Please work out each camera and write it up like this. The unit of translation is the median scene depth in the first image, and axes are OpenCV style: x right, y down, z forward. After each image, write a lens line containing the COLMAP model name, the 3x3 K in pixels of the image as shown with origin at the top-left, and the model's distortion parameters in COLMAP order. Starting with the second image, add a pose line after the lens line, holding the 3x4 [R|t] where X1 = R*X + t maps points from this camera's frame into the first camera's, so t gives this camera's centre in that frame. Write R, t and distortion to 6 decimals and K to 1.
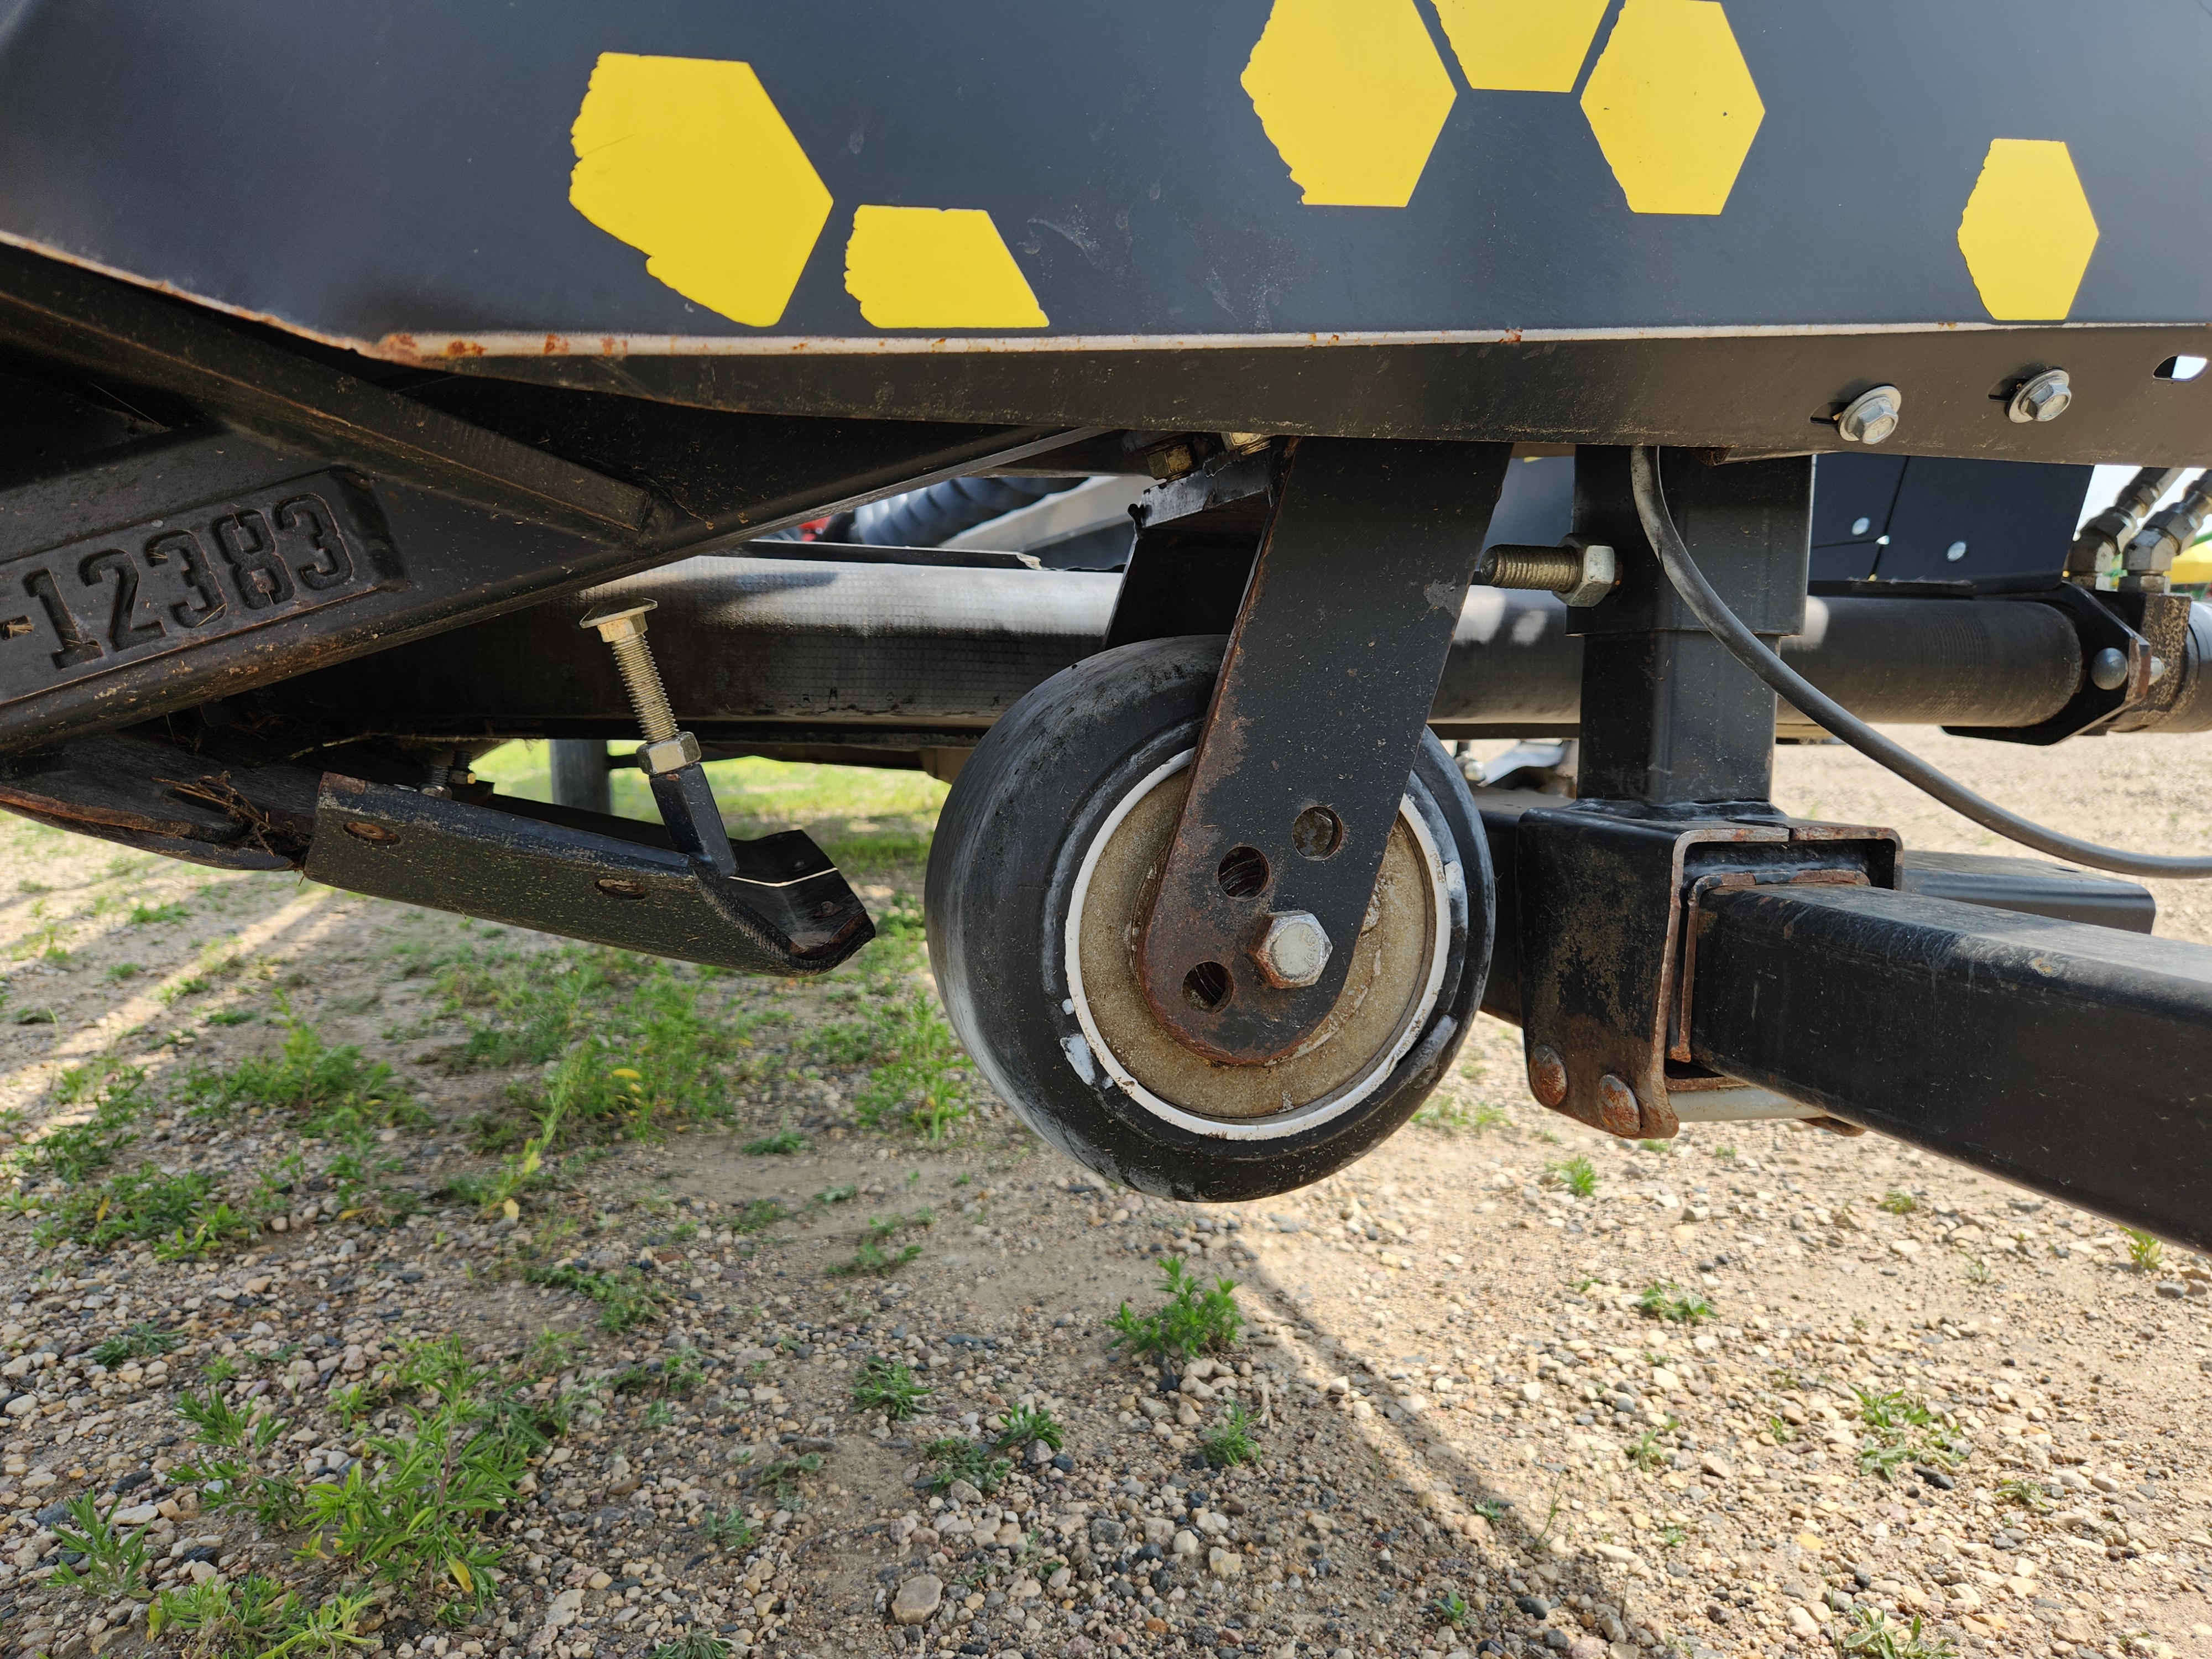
lens RADIAL K [[1468.8, 0, 1143.8], [0, 1468.8, 820.8], [0, 0, 1]] dist [0.069199, -0.064699]
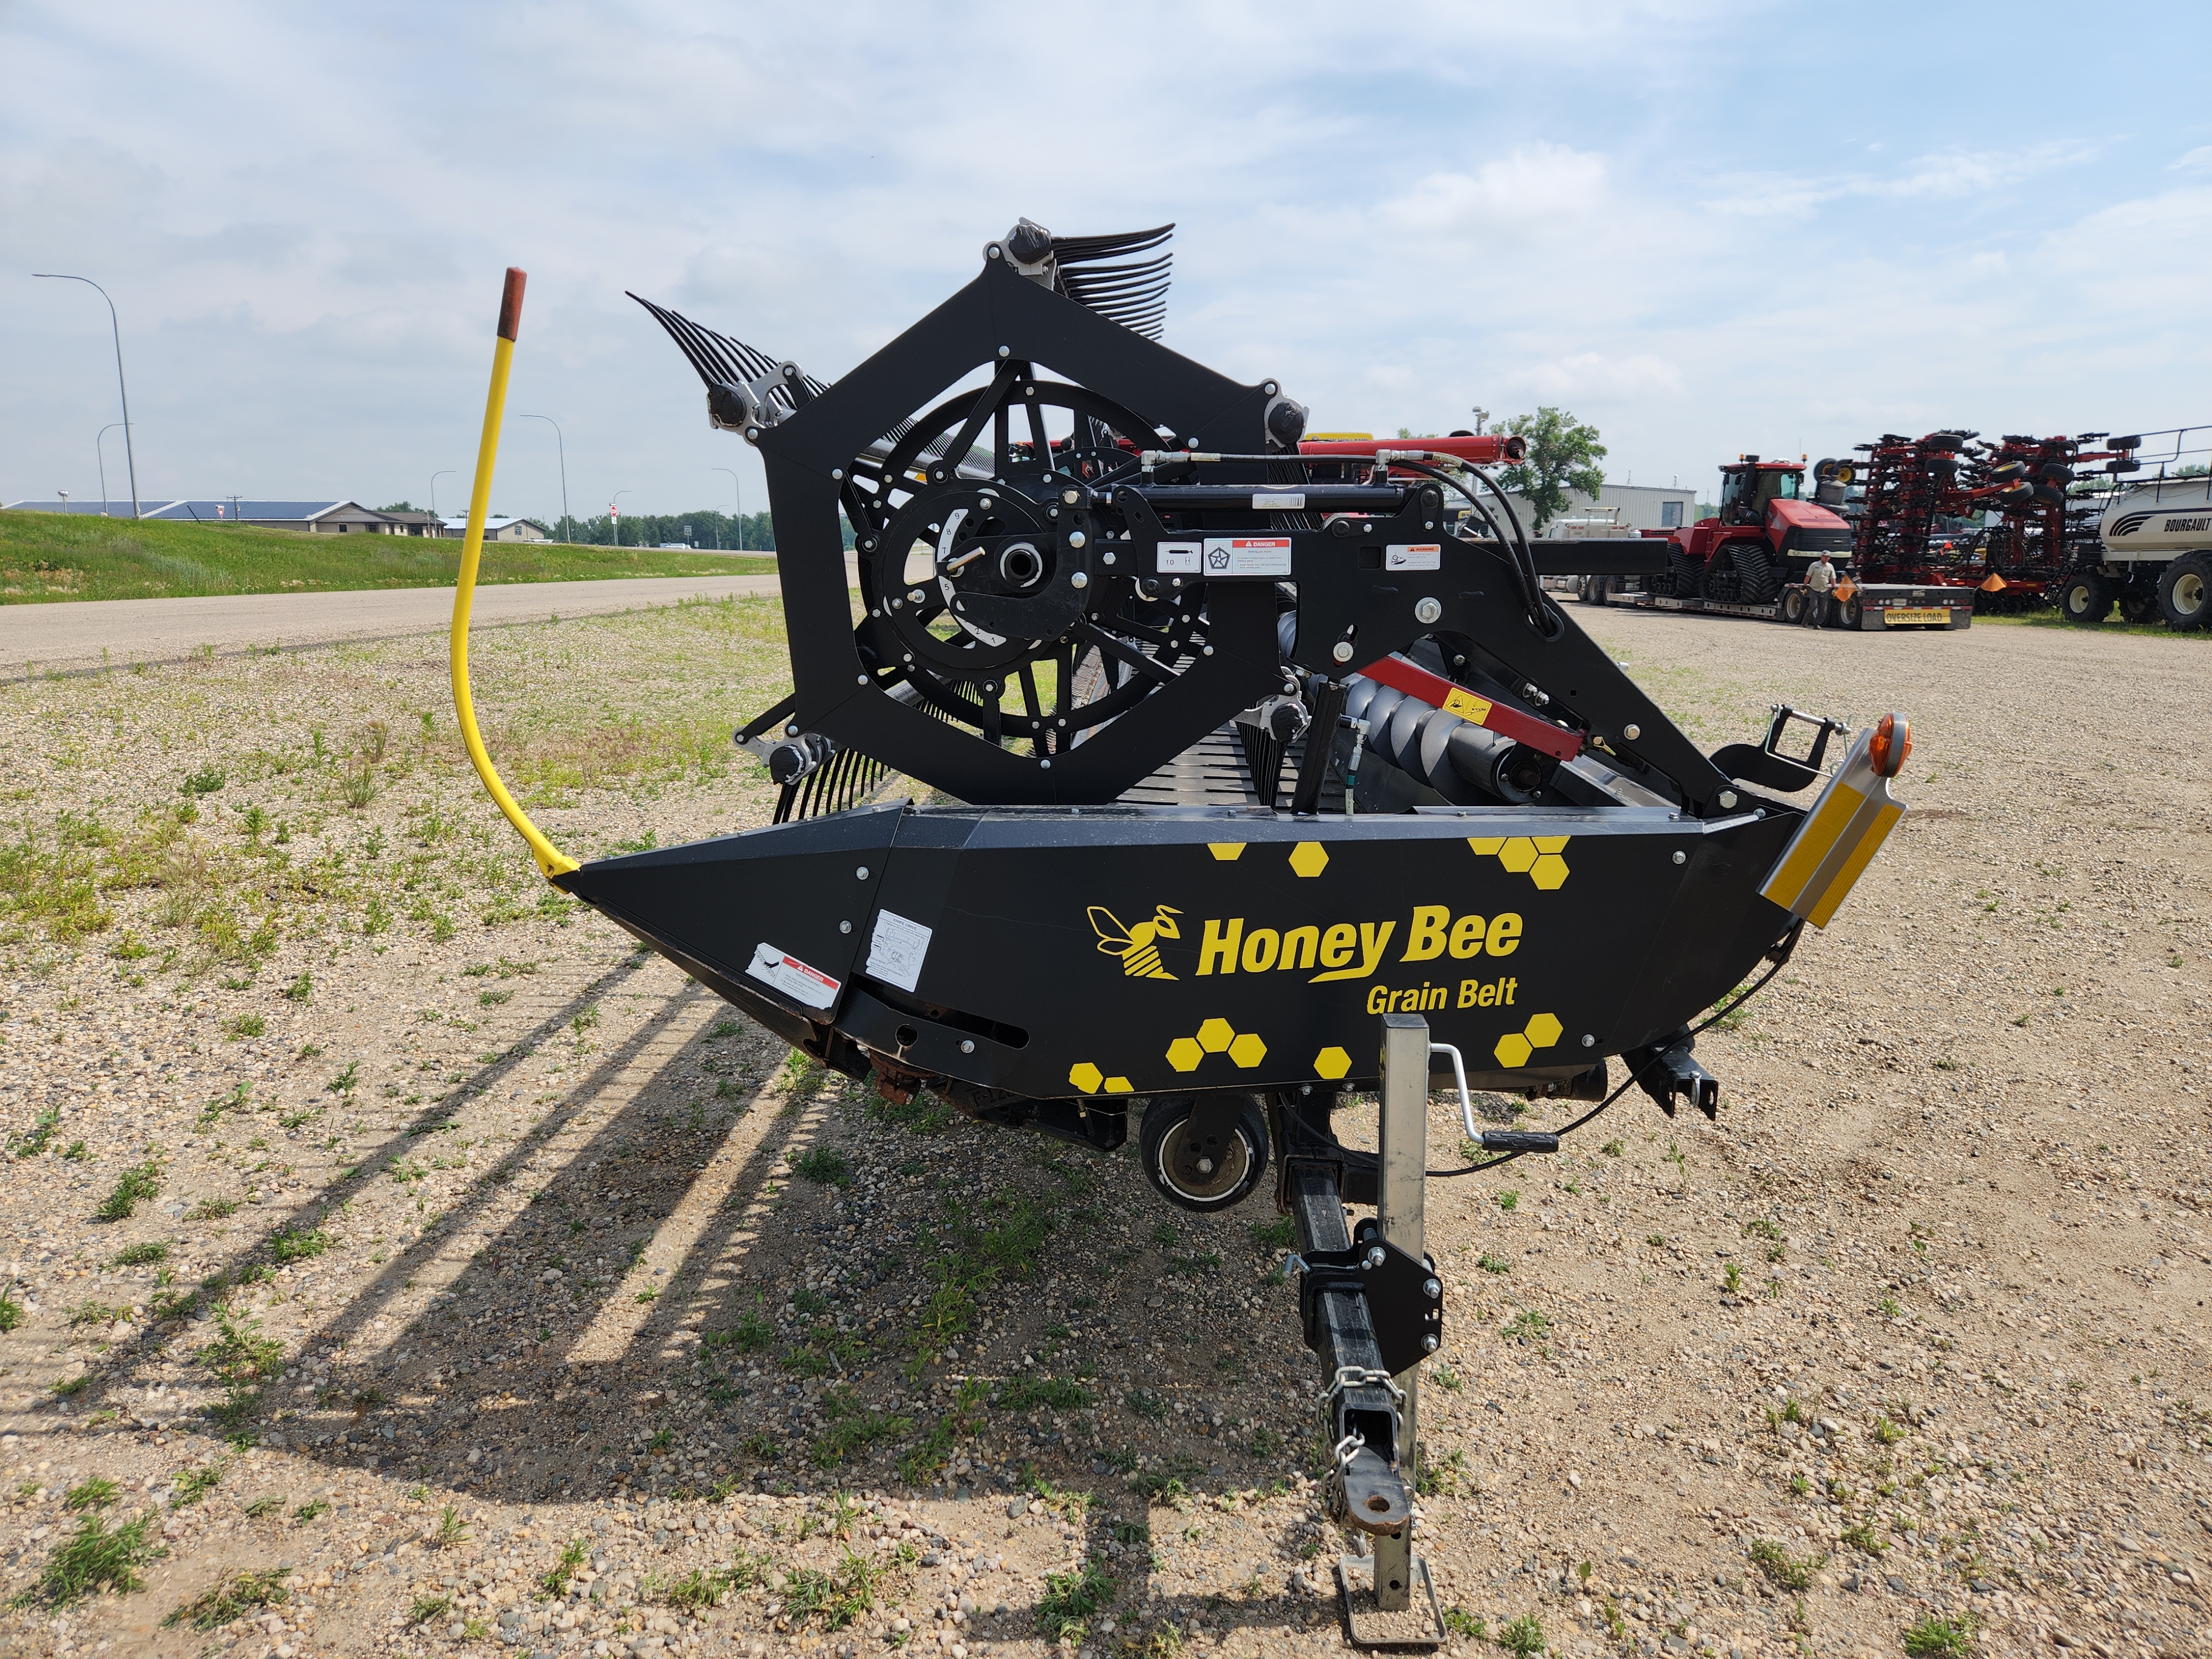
lens RADIAL K [[1468.8, 0, 1143.8], [0, 1468.8, 820.8], [0, 0, 1]] dist [0.069199, -0.064699]
pose [[0.945177, 0.094430, -0.312606, 0.604713], [-0.064332, 0.992362, 0.105254, -0.699892], [0.320158, -0.079373, 0.944033, -1.611227]]
